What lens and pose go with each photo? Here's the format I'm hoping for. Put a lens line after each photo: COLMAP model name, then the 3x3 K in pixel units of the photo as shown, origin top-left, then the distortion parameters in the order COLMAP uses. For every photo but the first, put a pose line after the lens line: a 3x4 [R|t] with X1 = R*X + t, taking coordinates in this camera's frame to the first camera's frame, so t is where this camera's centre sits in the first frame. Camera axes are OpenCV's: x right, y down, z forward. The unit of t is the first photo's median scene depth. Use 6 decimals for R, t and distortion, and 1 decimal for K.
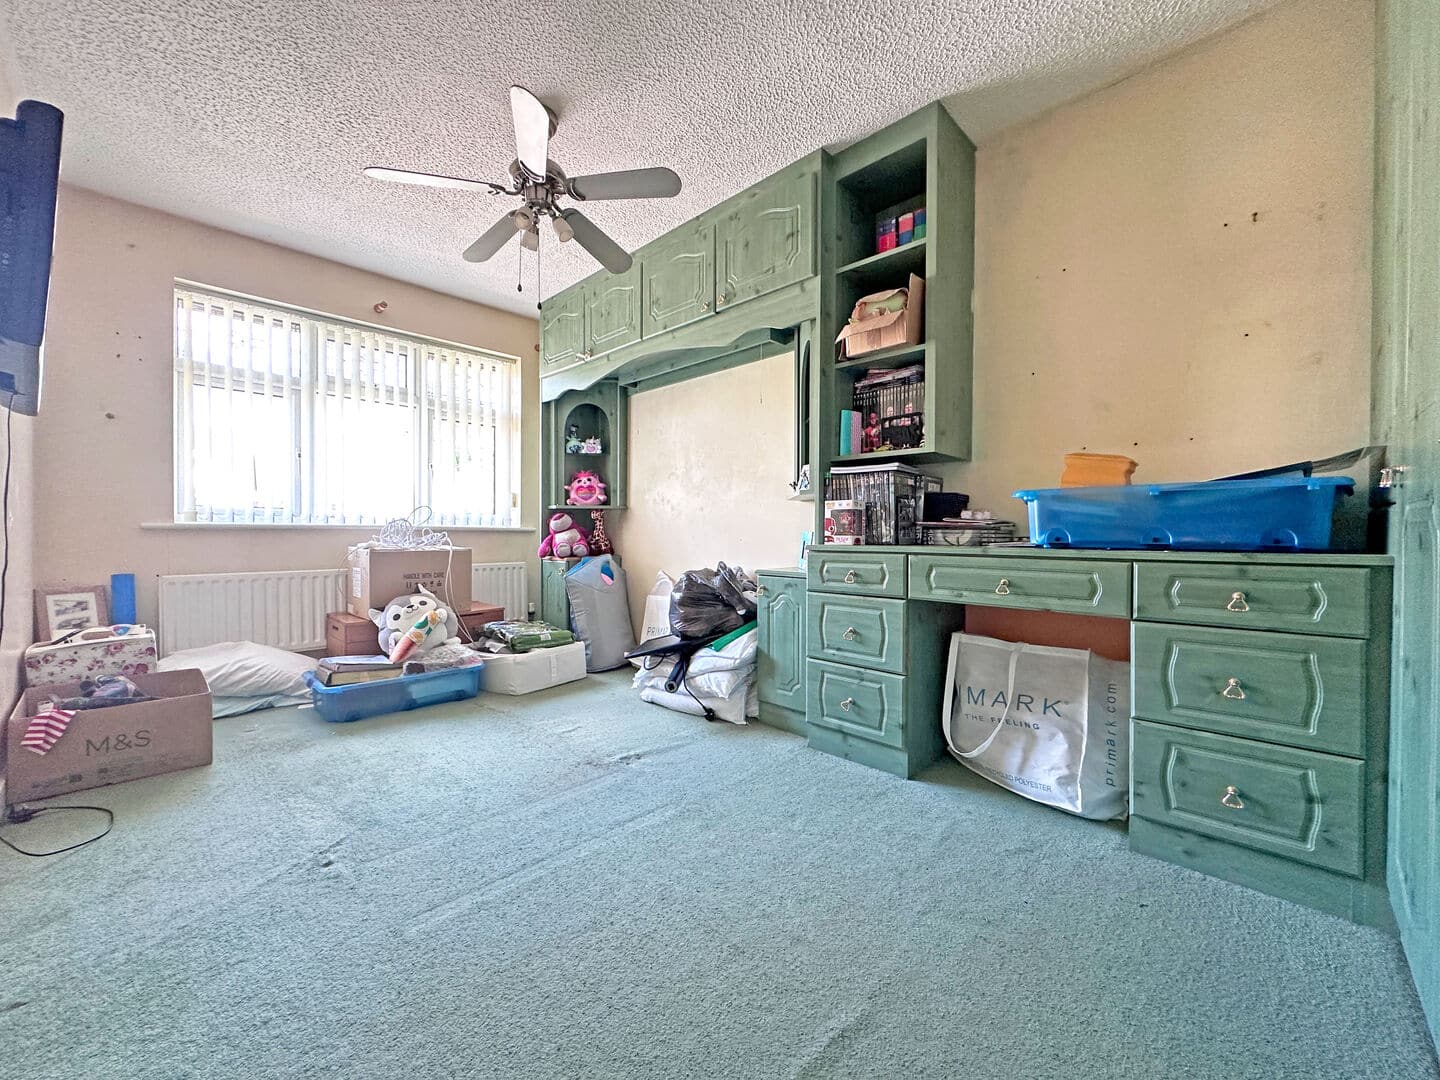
lens RADIAL K [[577.5, 0, 720.0], [0, 577.5, 540.0], [0, 0, 1]] dist [-0.001296, -0.000202]
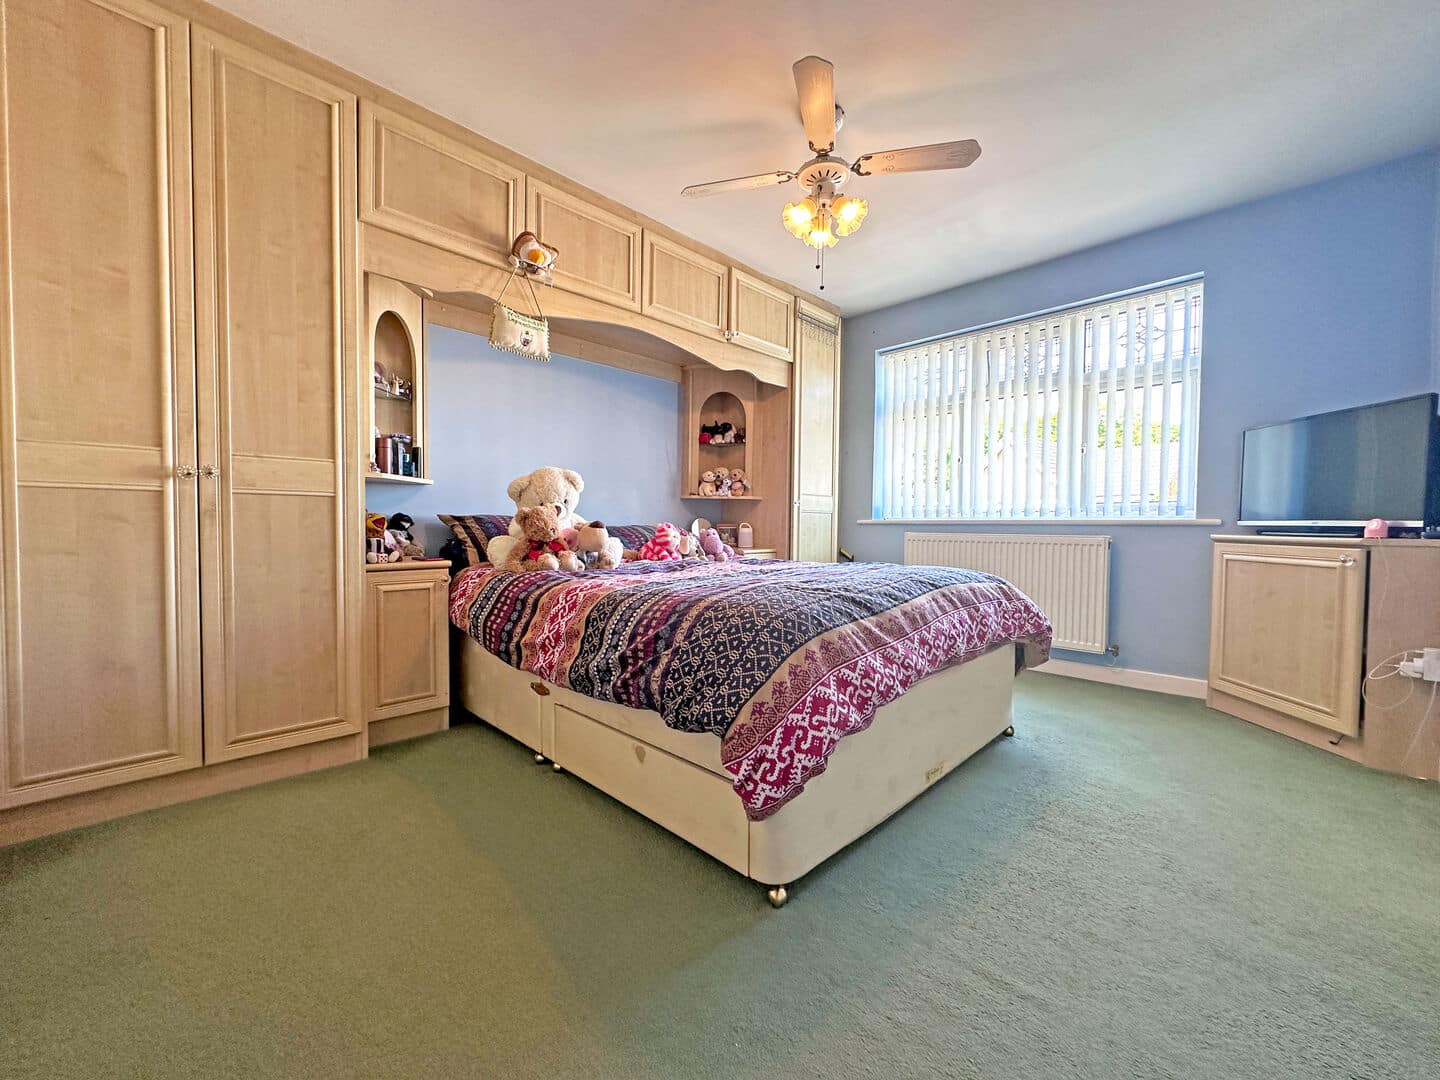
lens RADIAL K [[577.5, 0, 720.0], [0, 577.5, 540.0], [0, 0, 1]] dist [-0.001296, -0.000202]
pose [[-0.009093, 0.020640, -0.999746, 0.433635], [-0.015945, 0.999657, 0.020783, -0.002090], [0.999832, 0.016130, -0.008761, 0.517169]]
